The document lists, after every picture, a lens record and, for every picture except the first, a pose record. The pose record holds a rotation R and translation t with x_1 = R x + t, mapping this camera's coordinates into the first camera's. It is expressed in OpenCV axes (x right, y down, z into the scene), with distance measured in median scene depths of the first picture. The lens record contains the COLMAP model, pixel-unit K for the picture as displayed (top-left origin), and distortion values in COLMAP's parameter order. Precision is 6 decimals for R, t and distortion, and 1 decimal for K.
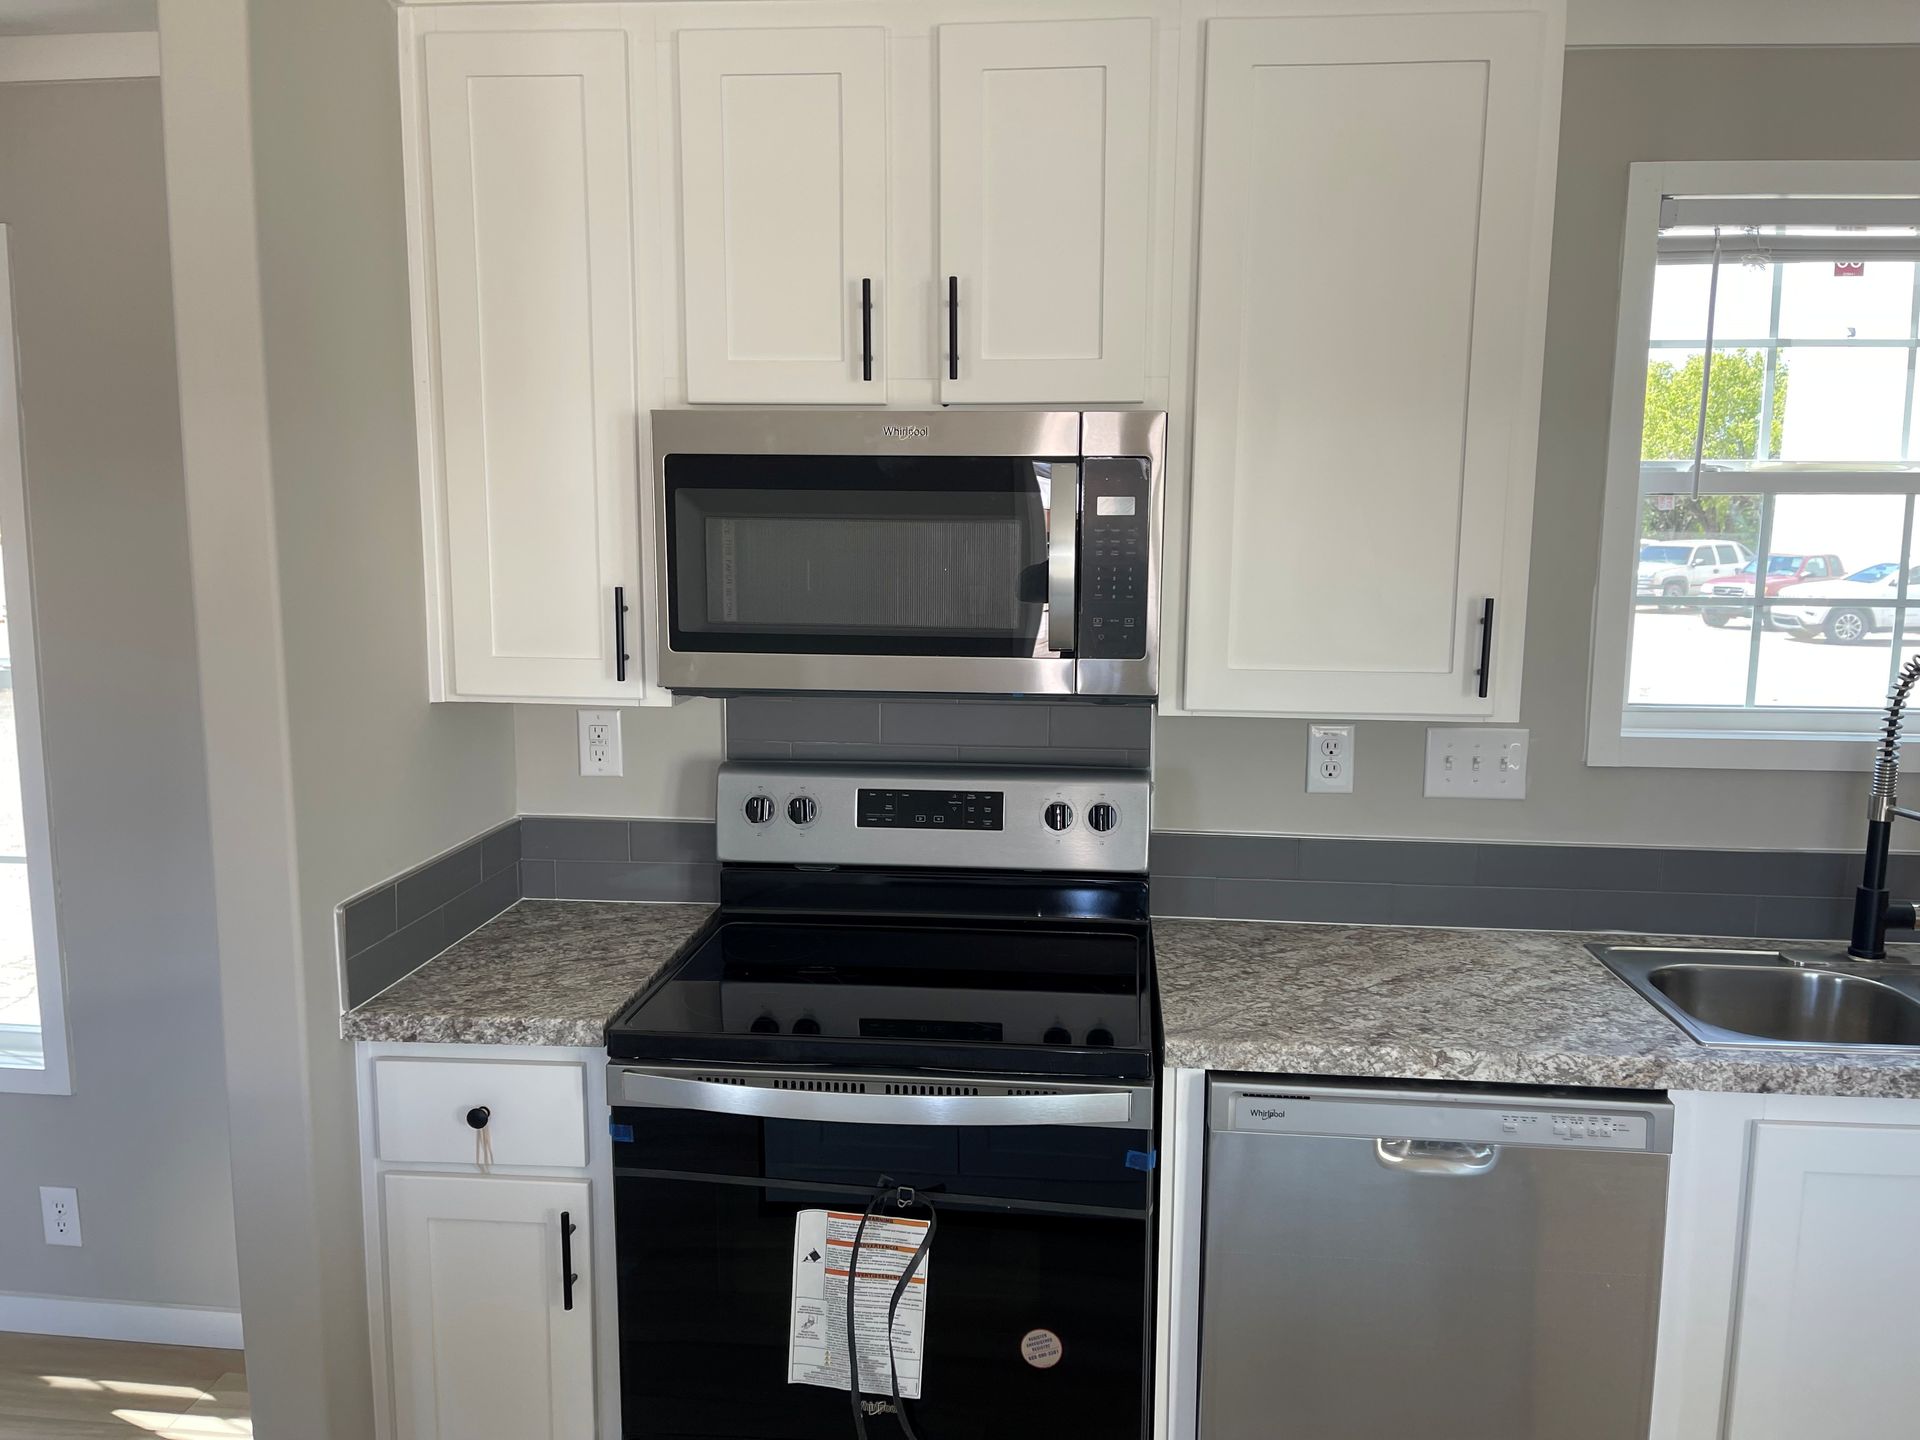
lens RADIAL K [[1456.8, 0, 960.5], [0, 1456.8, 733.3], [0, 0, 1]] dist [0.082979, -0.105050]
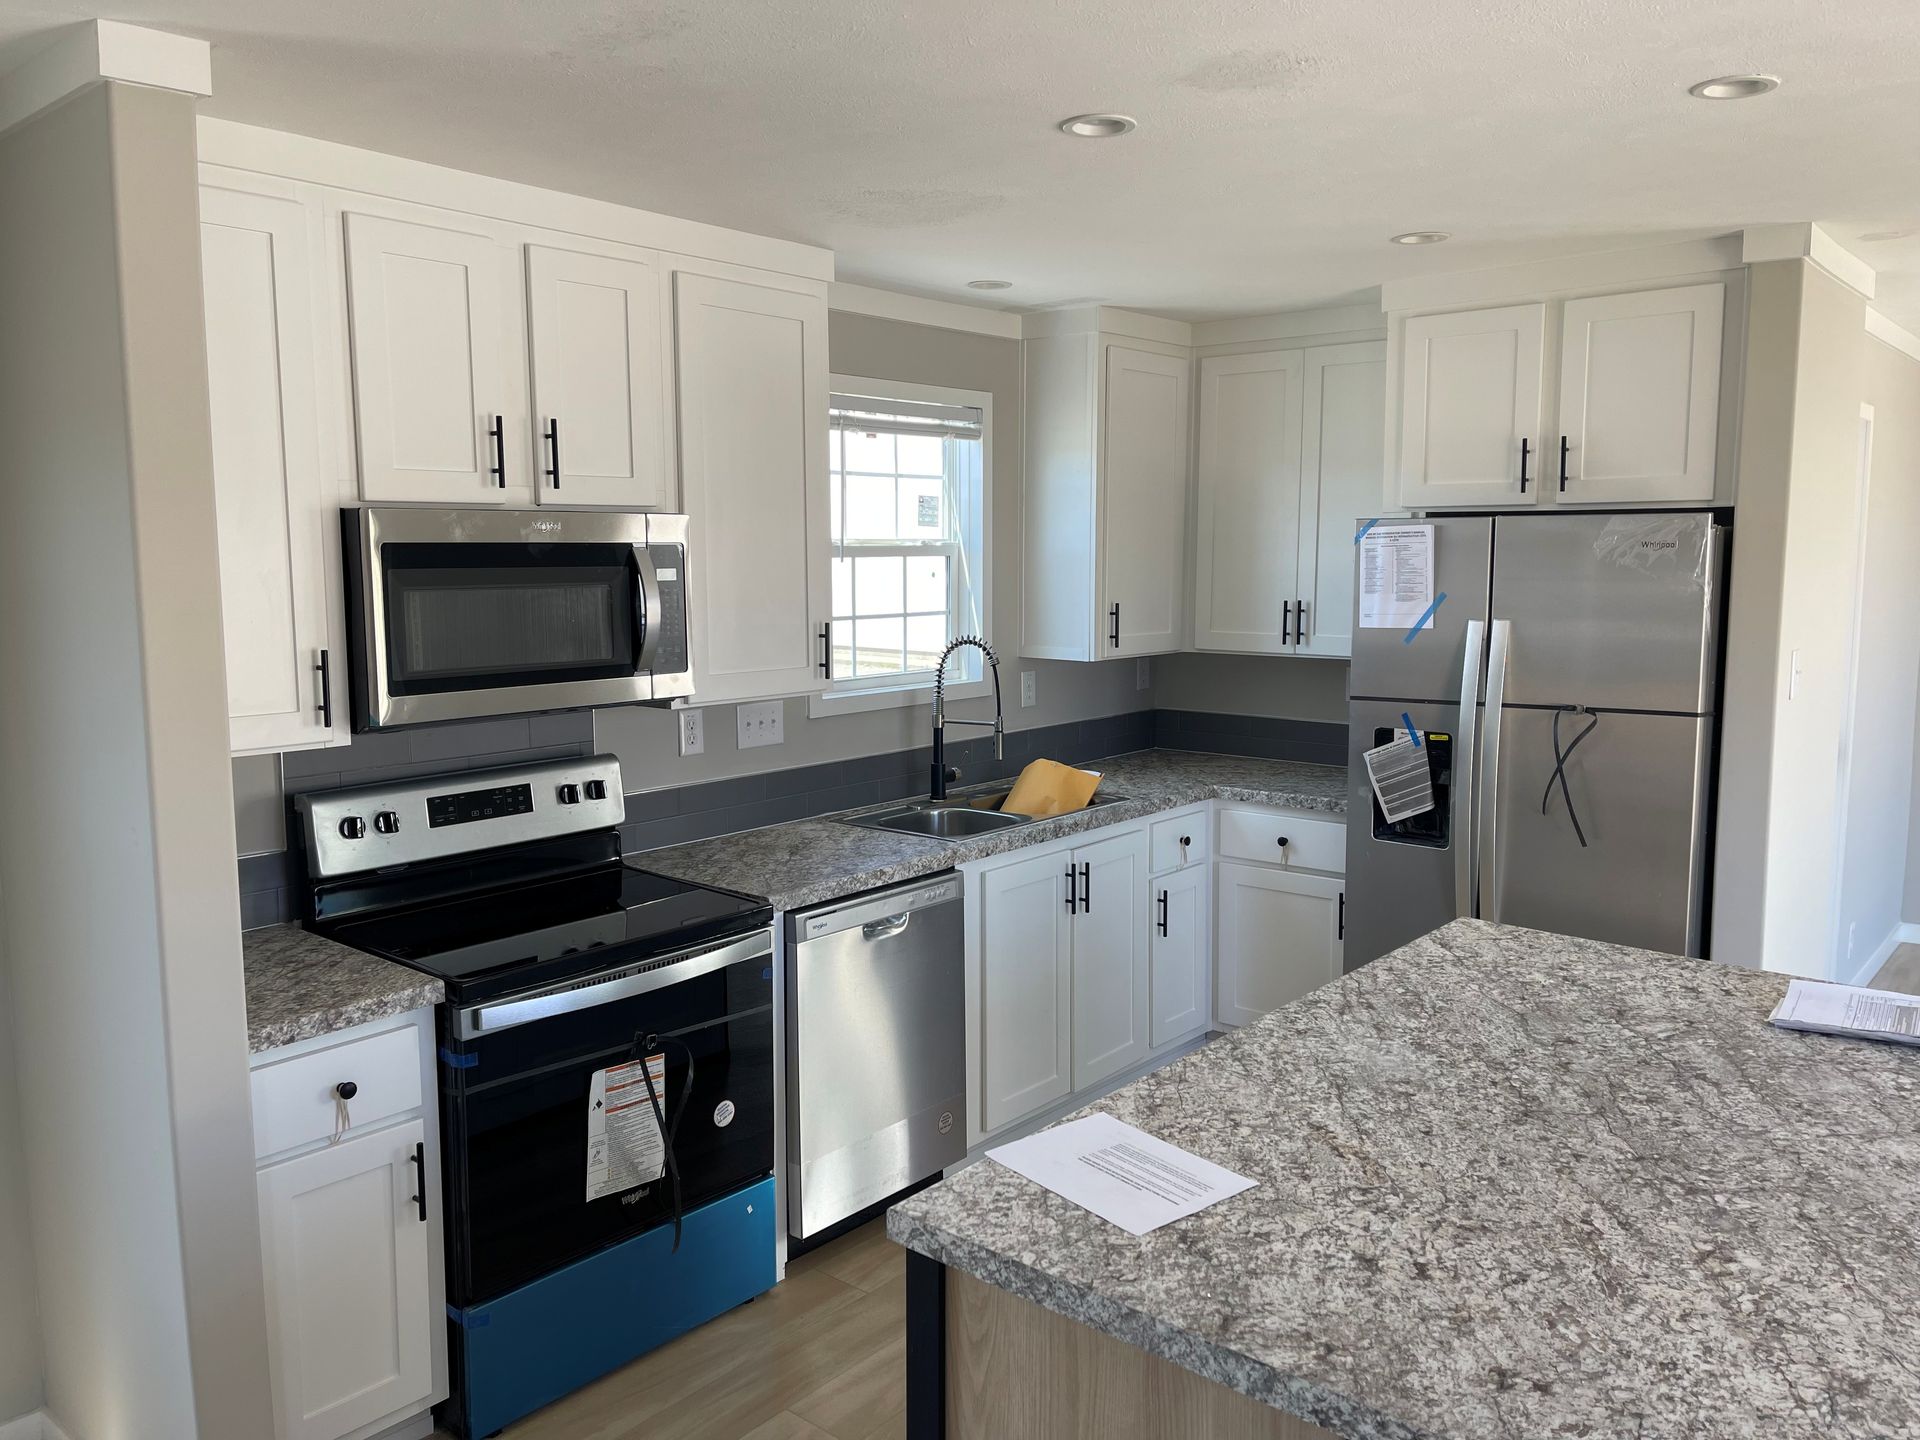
lens RADIAL K [[1460.7, 0, 965.1], [0, 1460.7, 709.3], [0, 0, 1]] dist [0.094568, -0.118832]
pose [[0.571767, -0.100687, 0.814214, -0.951965], [0.125373, 0.991507, 0.034571, -0.027238], [-0.810780, 0.082314, 0.579535, -0.138820]]
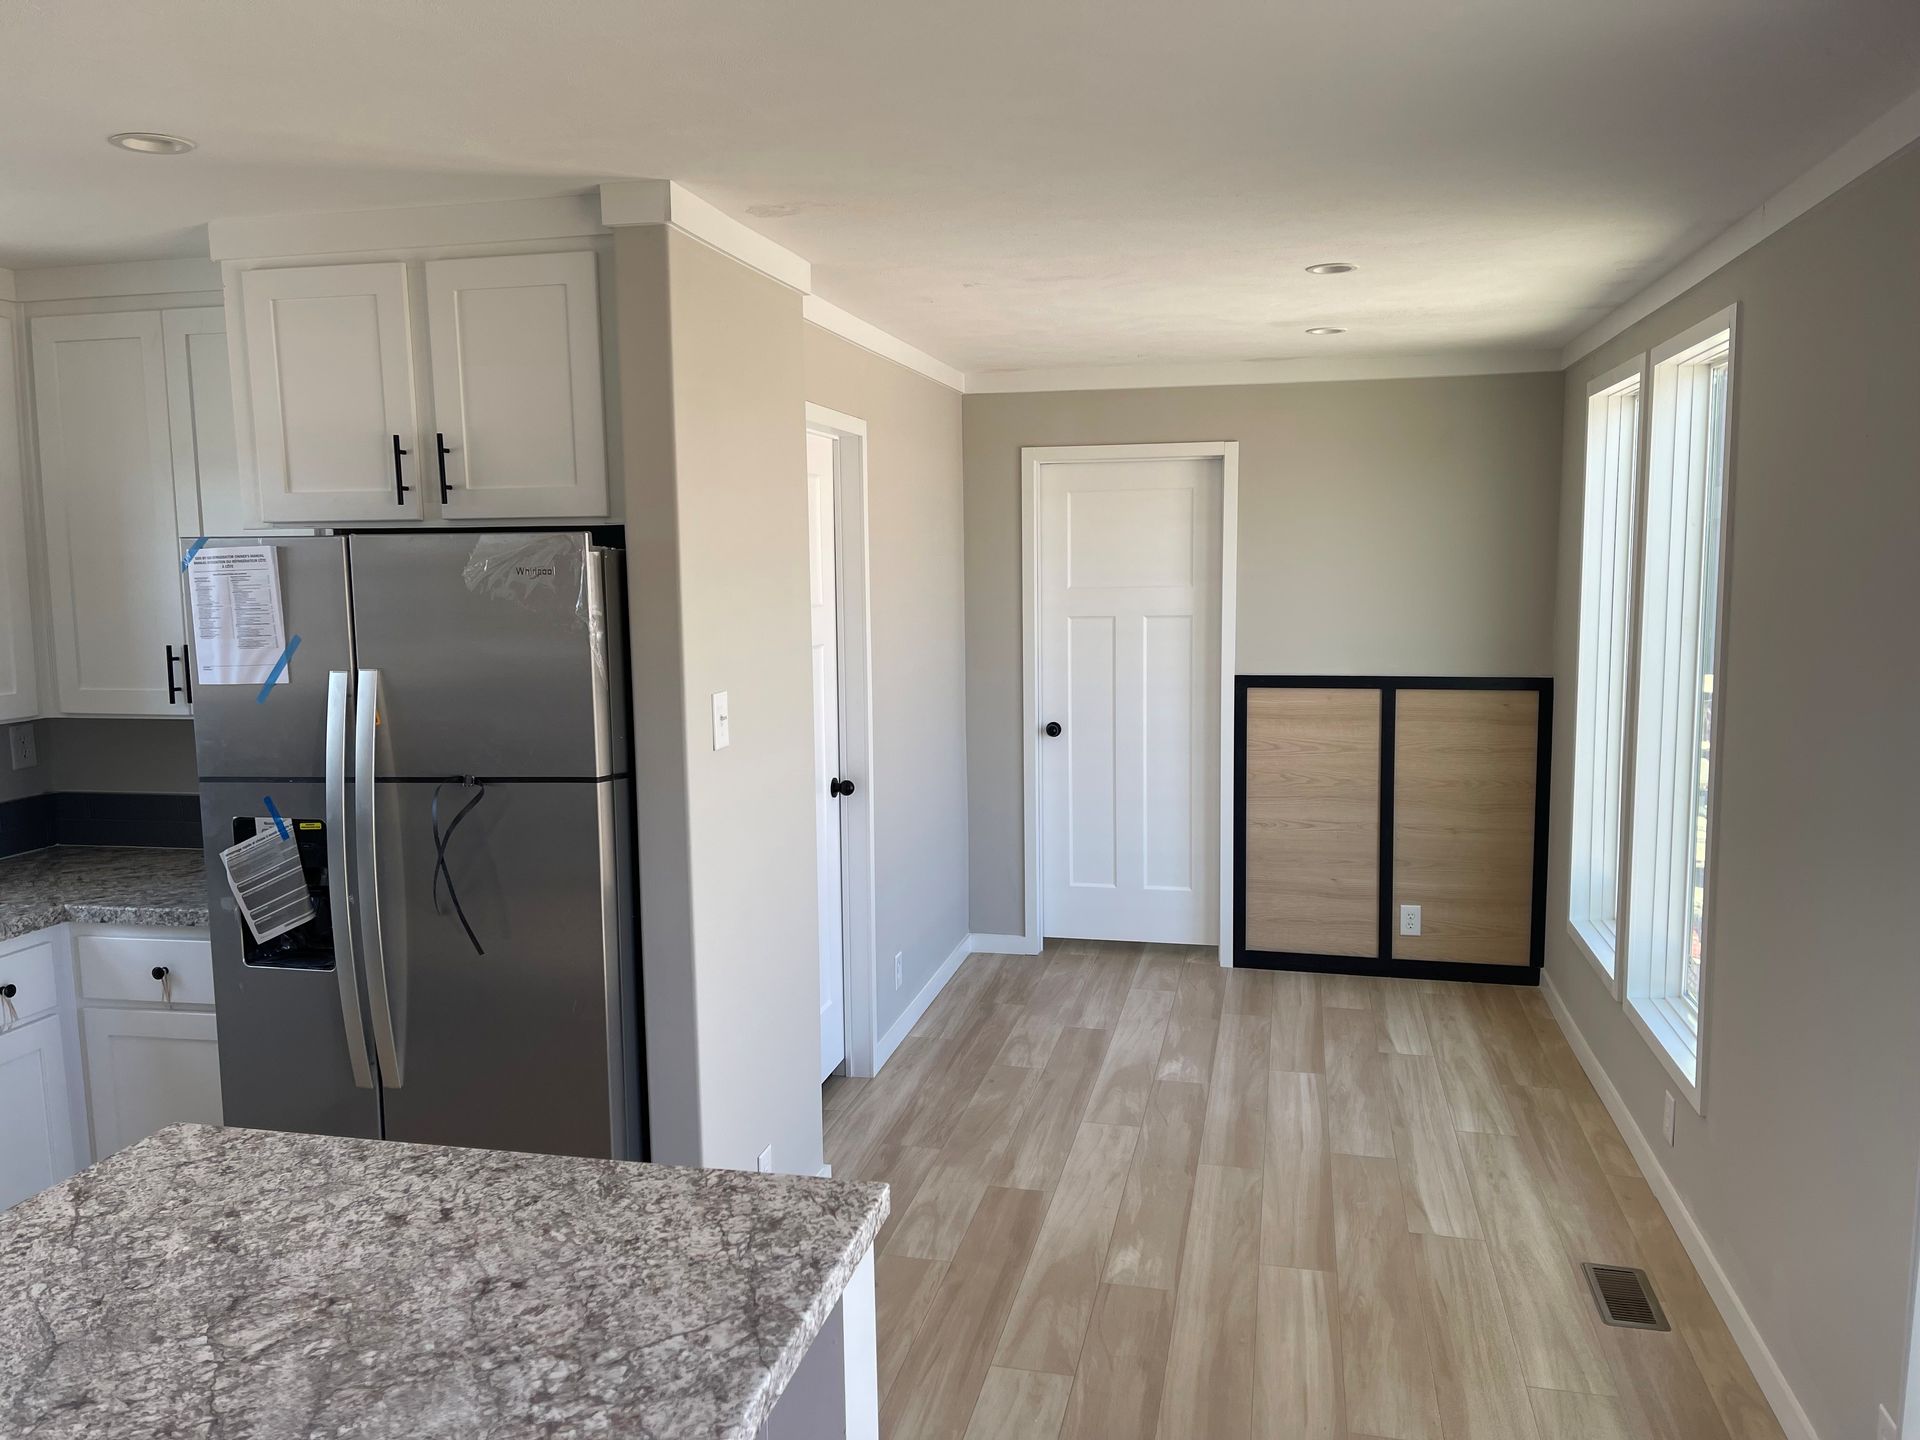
lens RADIAL K [[1456.8, 0, 960.5], [0, 1456.8, 733.3], [0, 0, 1]] dist [0.082979, -0.105050]
pose [[0.129516, -0.129636, 0.983067, -0.403245], [0.157448, 0.981528, 0.108690, 0.004198], [-0.978997, 0.140705, 0.147534, -0.368843]]
